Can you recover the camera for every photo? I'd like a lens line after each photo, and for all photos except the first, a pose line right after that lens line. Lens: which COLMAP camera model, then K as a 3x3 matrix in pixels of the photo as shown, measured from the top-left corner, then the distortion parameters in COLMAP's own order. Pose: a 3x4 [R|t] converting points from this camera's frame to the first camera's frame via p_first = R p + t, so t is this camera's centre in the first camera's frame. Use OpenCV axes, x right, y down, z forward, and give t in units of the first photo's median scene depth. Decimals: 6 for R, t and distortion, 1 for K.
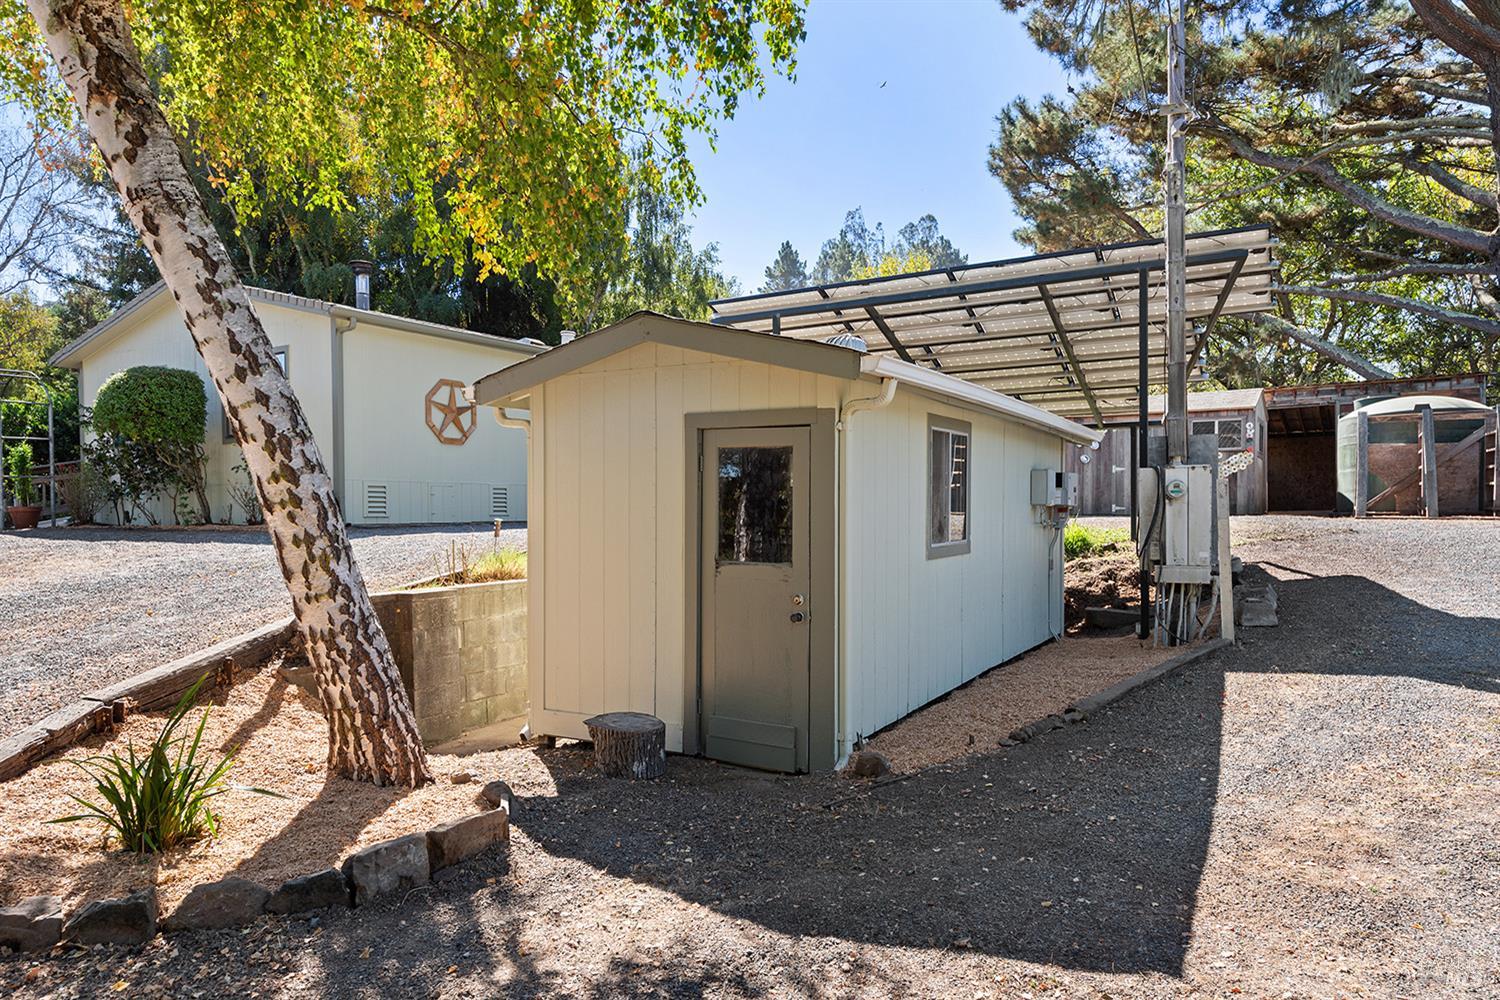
lens RADIAL K [[958.3, 0, 749.1], [0, 958.3, 504.9], [0, 0, 1]] dist [0.019114, 0.002002]
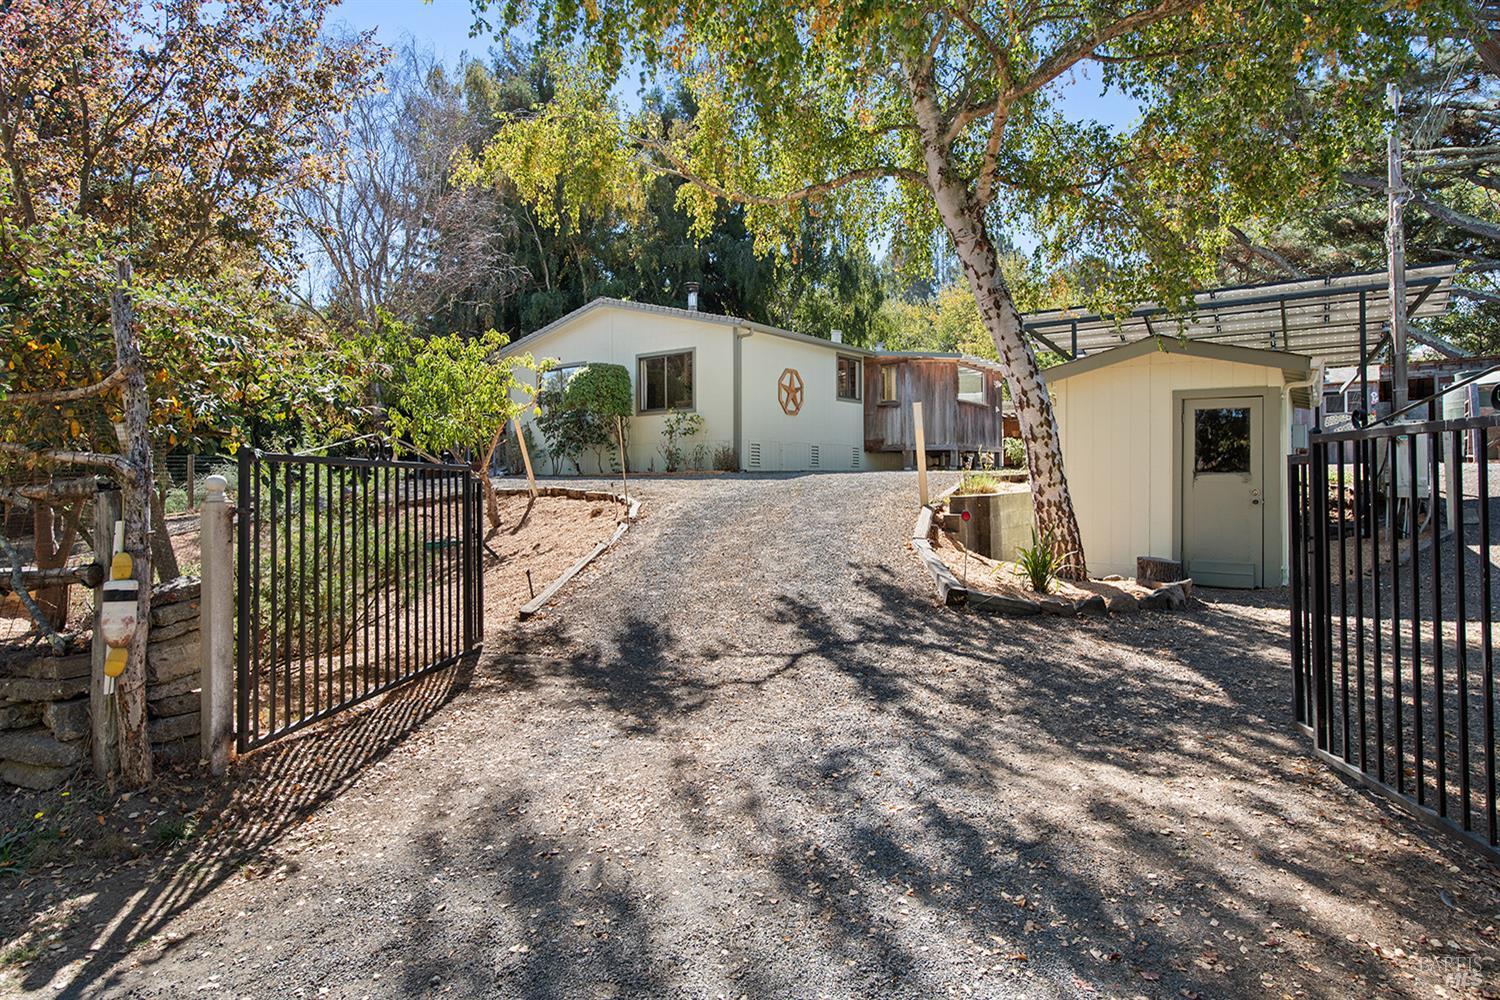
lens RADIAL K [[856.6, 0, 744.7], [0, 856.6, 459.0], [0, 0, 1]] dist [0.004908, -0.000307]
pose [[0.997446, -0.006197, -0.071152, -0.436319], [0.005143, 0.999875, -0.014983, 0.030052], [0.071236, 0.014578, 0.997353, -0.378015]]
